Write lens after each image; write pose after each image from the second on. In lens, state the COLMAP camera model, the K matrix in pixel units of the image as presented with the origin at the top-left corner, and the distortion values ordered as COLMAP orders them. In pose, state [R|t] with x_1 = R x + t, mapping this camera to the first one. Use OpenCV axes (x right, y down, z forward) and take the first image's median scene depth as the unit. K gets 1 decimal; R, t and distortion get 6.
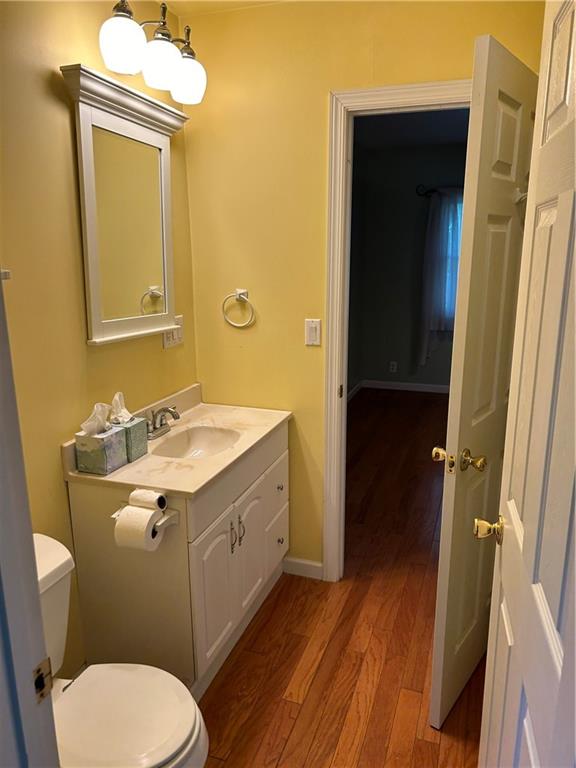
lens RADIAL K [[577.5, 0, 288.0], [0, 577.5, 384.0], [0, 0, 1]] dist [0.056236, -0.072408]
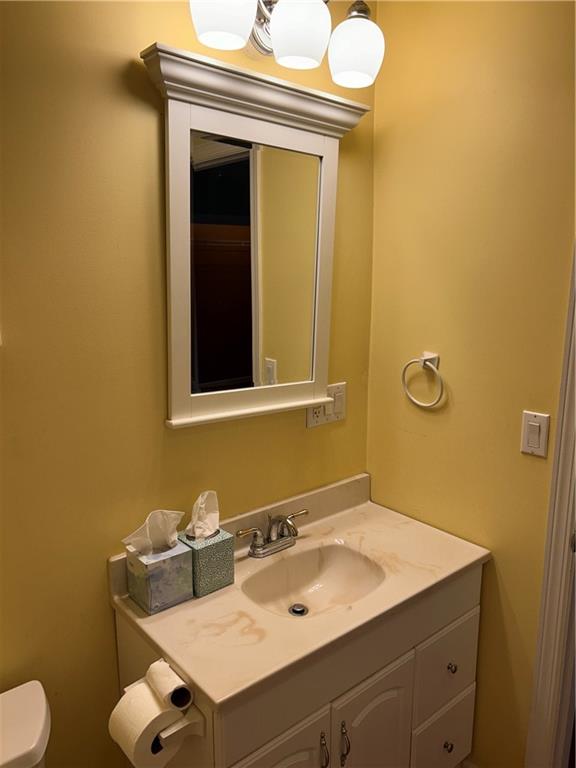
lens RADIAL K [[577.5, 0, 288.0], [0, 577.5, 384.0], [0, 0, 1]] dist [0.056236, -0.072408]
pose [[0.857365, 0.104067, -0.504079, 0.144780], [-0.120171, 0.992753, 0.000559, -0.129257], [0.500484, 0.060097, 0.863658, 0.402849]]
